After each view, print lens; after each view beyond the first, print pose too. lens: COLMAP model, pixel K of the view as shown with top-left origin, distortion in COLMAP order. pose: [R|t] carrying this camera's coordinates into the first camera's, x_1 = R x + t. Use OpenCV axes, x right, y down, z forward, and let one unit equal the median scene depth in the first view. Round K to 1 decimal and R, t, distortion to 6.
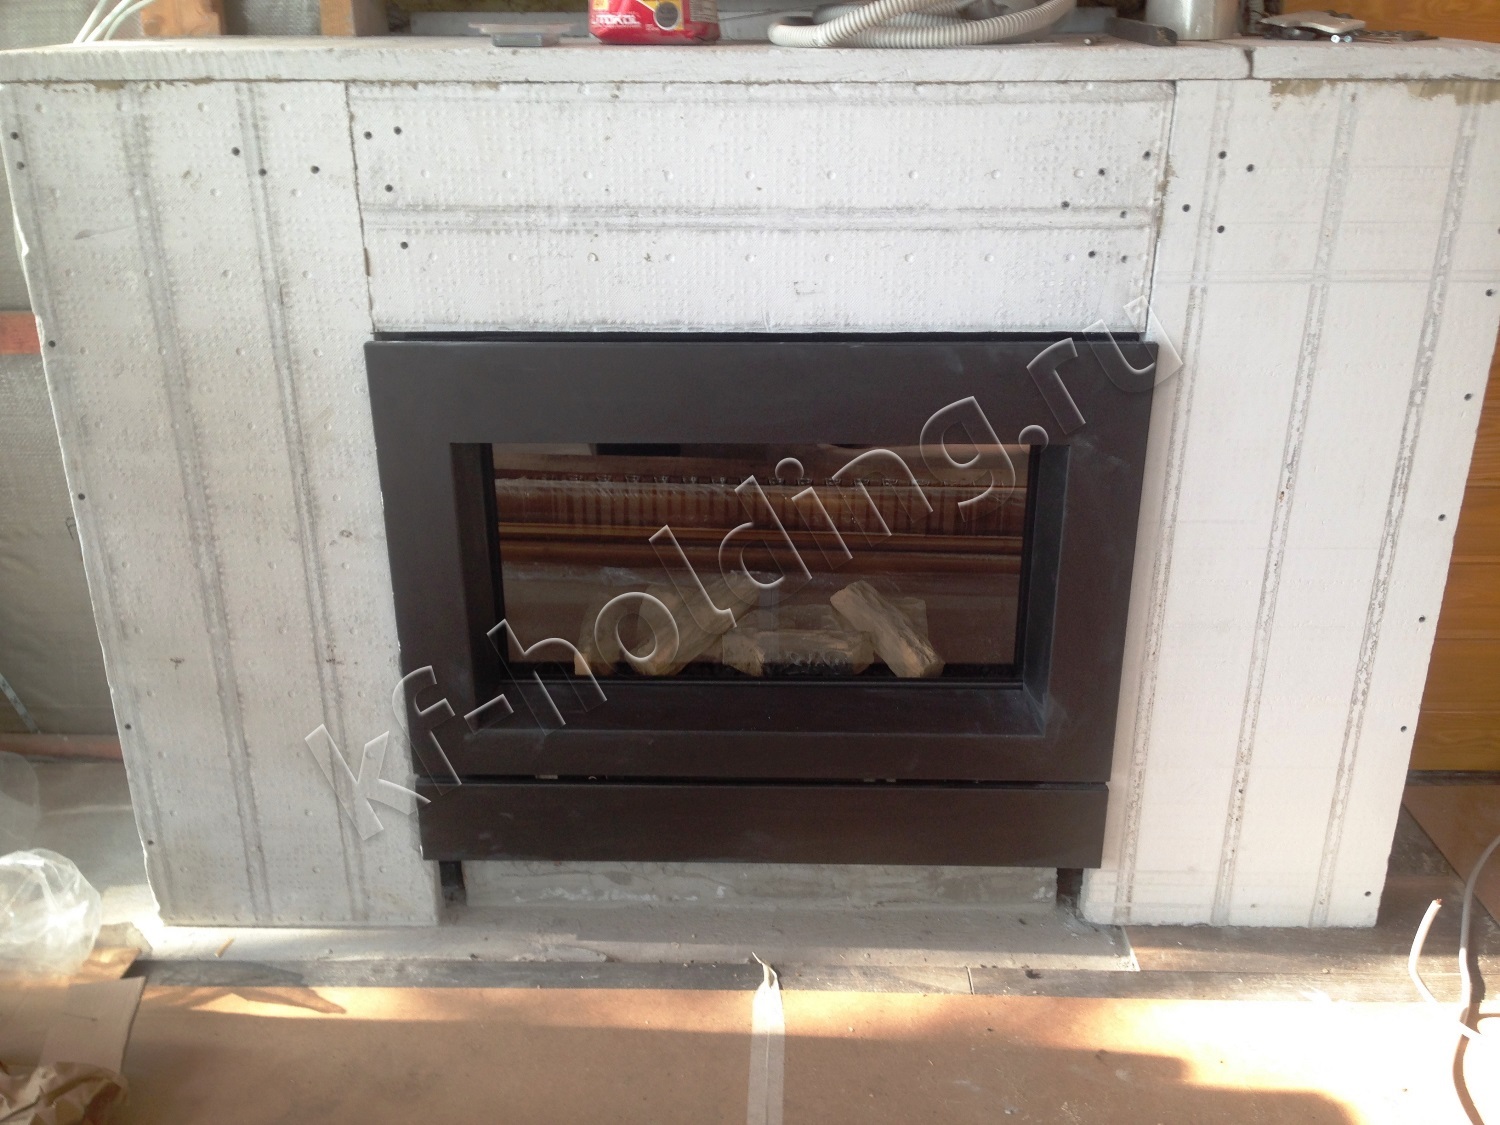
lens RADIAL K [[1380.6, 0, 750.0], [0, 1380.6, 562.5], [0, 0, 1]] dist [0.115074, -0.202555]
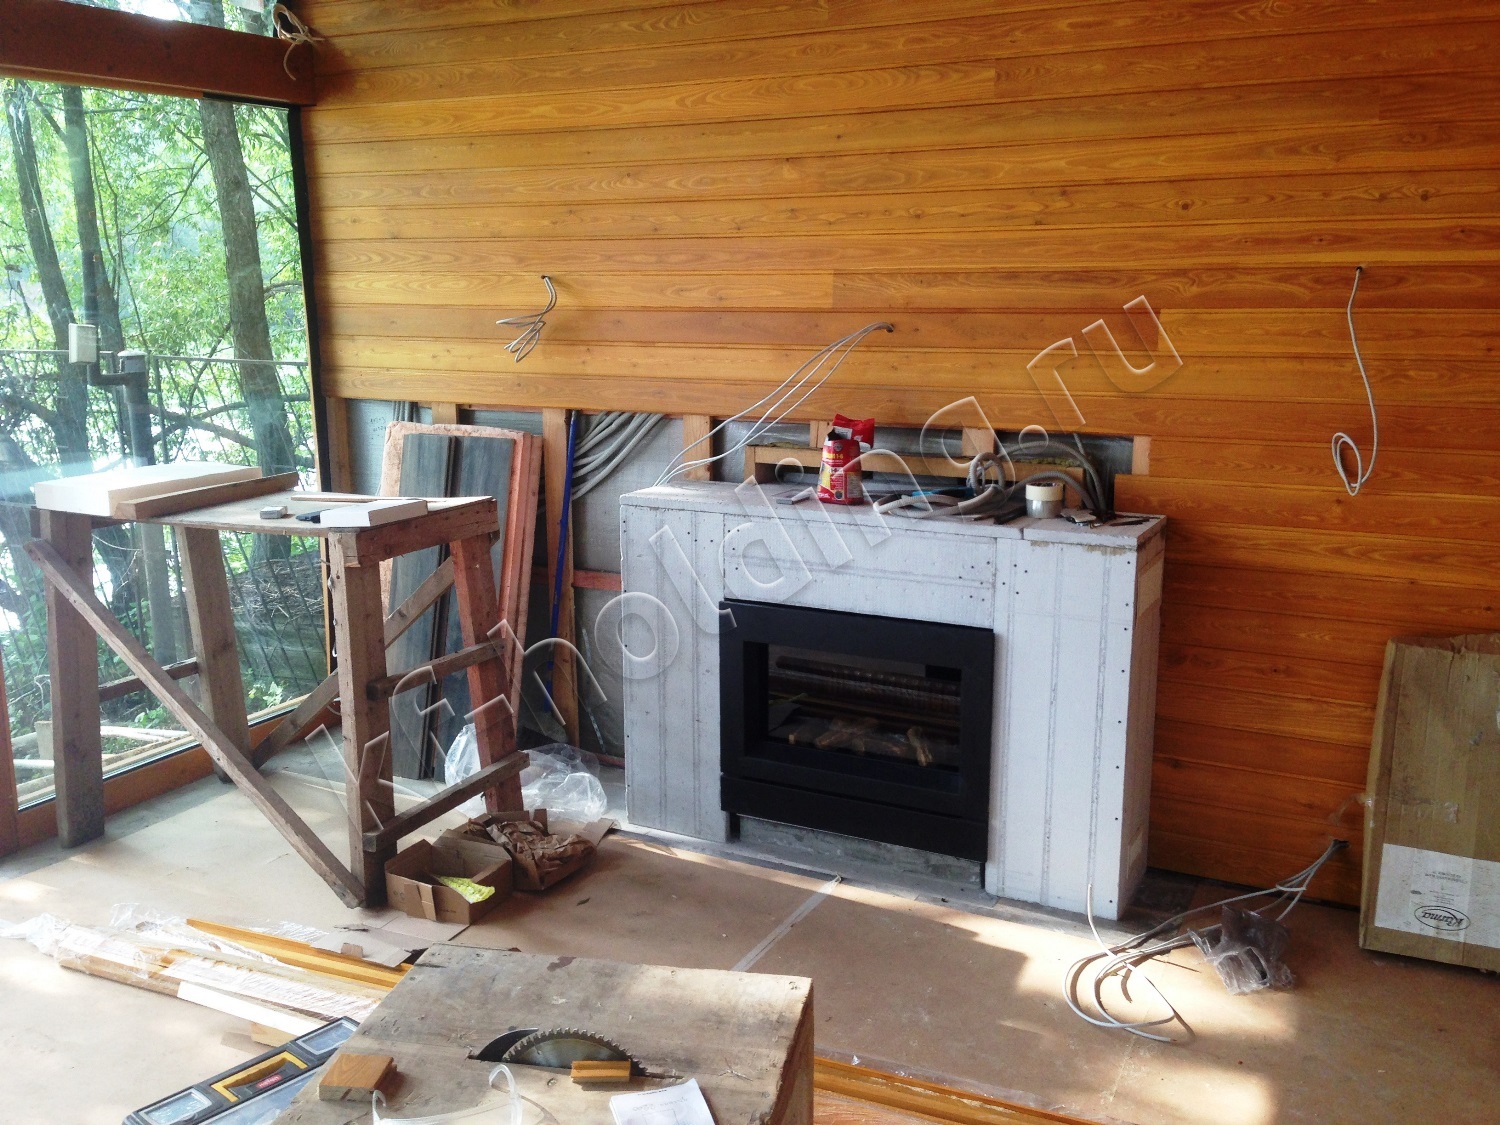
lens RADIAL K [[1382.9, 0, 750.0], [0, 1382.9, 562.5], [0, 0, 1]] dist [0.070828, -0.000040]
pose [[0.896274, 0.090183, -0.434235, 0.907598], [-0.168670, 0.974847, -0.145682, 0.148227], [0.410174, 0.203813, 0.888942, -1.350030]]
